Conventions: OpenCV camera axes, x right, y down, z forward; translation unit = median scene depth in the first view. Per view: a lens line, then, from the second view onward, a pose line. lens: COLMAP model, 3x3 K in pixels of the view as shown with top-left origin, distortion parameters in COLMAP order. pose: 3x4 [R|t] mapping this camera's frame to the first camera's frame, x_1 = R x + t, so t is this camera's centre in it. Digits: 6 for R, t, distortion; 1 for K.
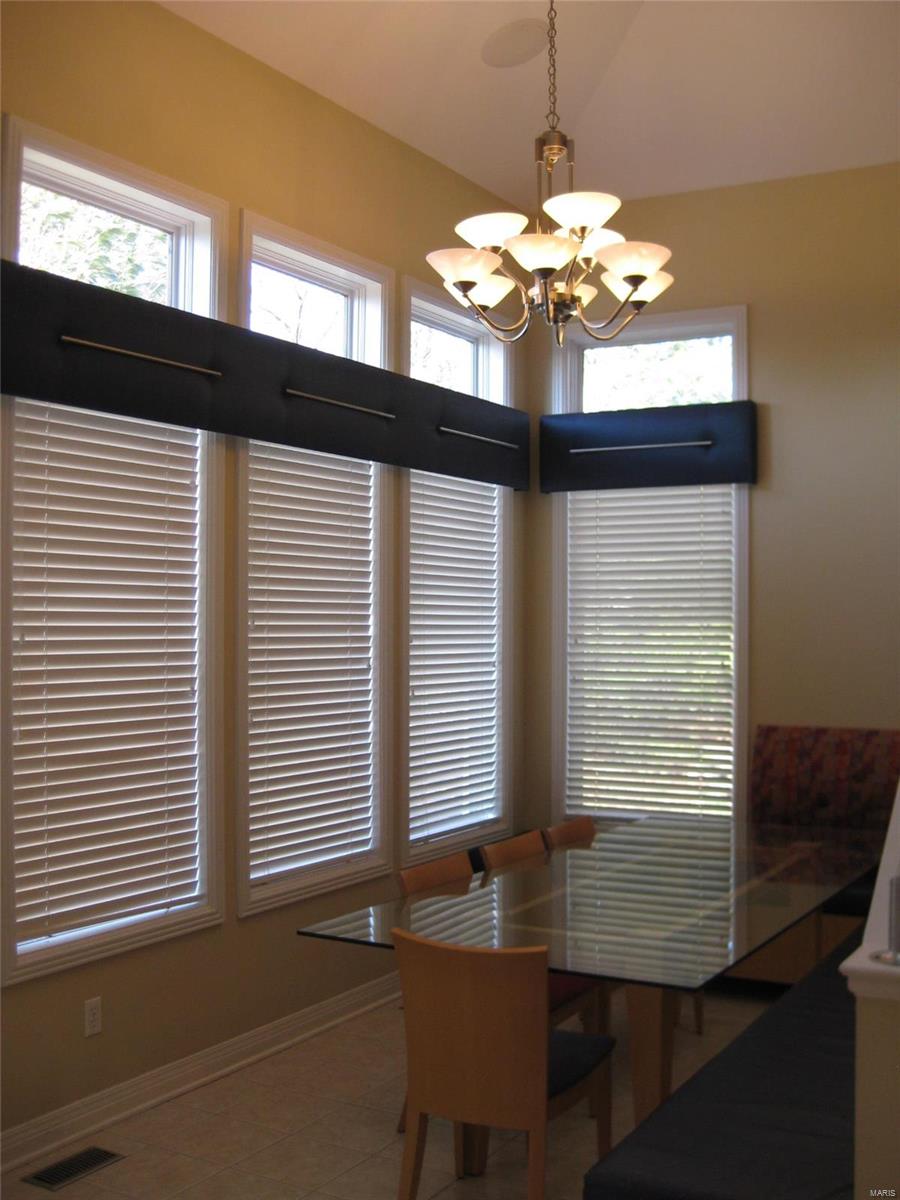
lens RADIAL K [[1322.8, 0, 454.6], [0, 1322.8, 606.9], [0, 0, 1]] dist [-0.147360, 0.000000]
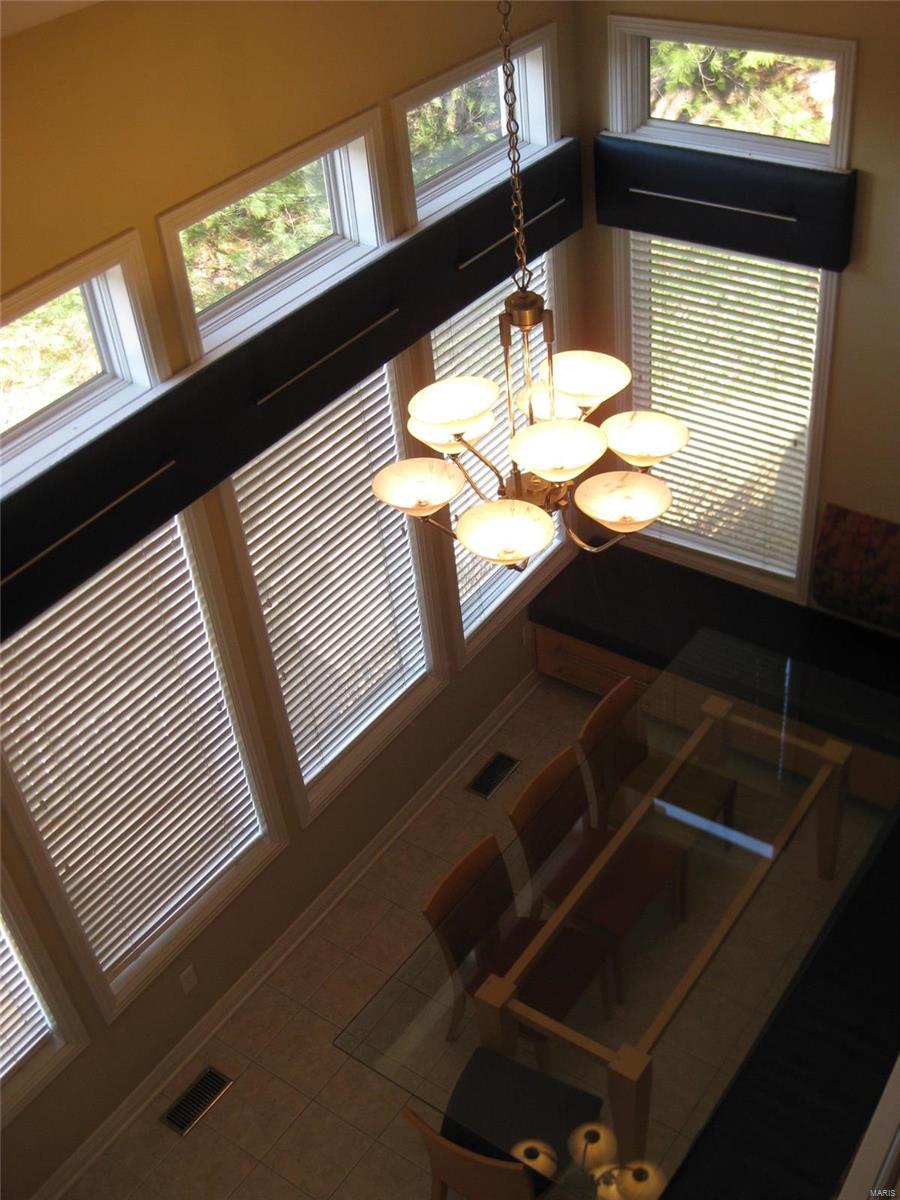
lens RADIAL K [[1322.8, 0, 449.2], [0, 1322.8, 597.8], [0, 0, 1]] dist [-0.147360, 0.000000]
pose [[0.990290, -0.009399, -0.138702, 0.093802], [0.096018, 0.767754, 0.633509, -0.490185], [0.100535, -0.640675, 0.761202, 0.221395]]
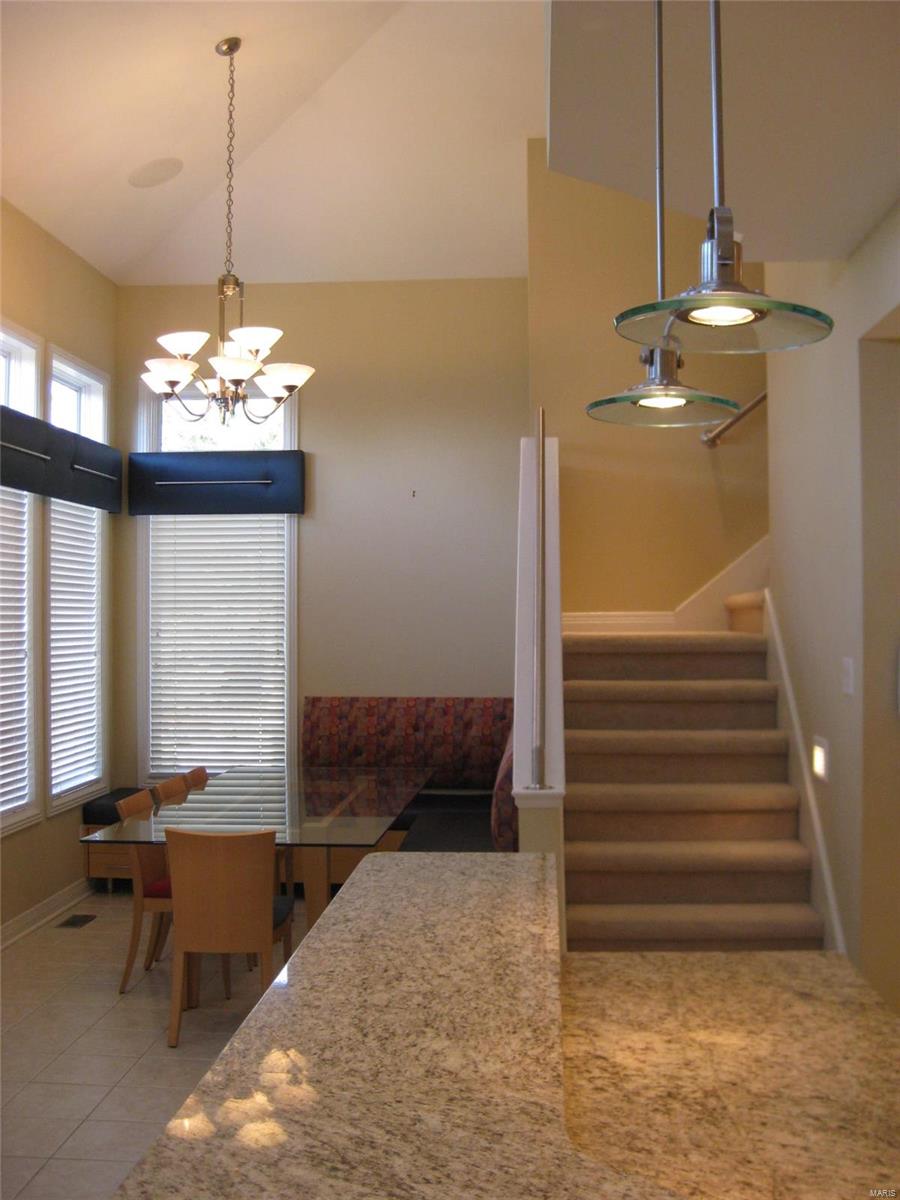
lens RADIAL K [[1322.8, 0, 450.4], [0, 1322.8, 606.8], [0, 0, 1]] dist [-0.147360, 0.000000]
pose [[0.898541, -0.002465, 0.438883, -0.225238], [0.000420, 0.999989, 0.004756, -0.006803], [-0.438889, -0.004089, 0.898532, -0.263319]]
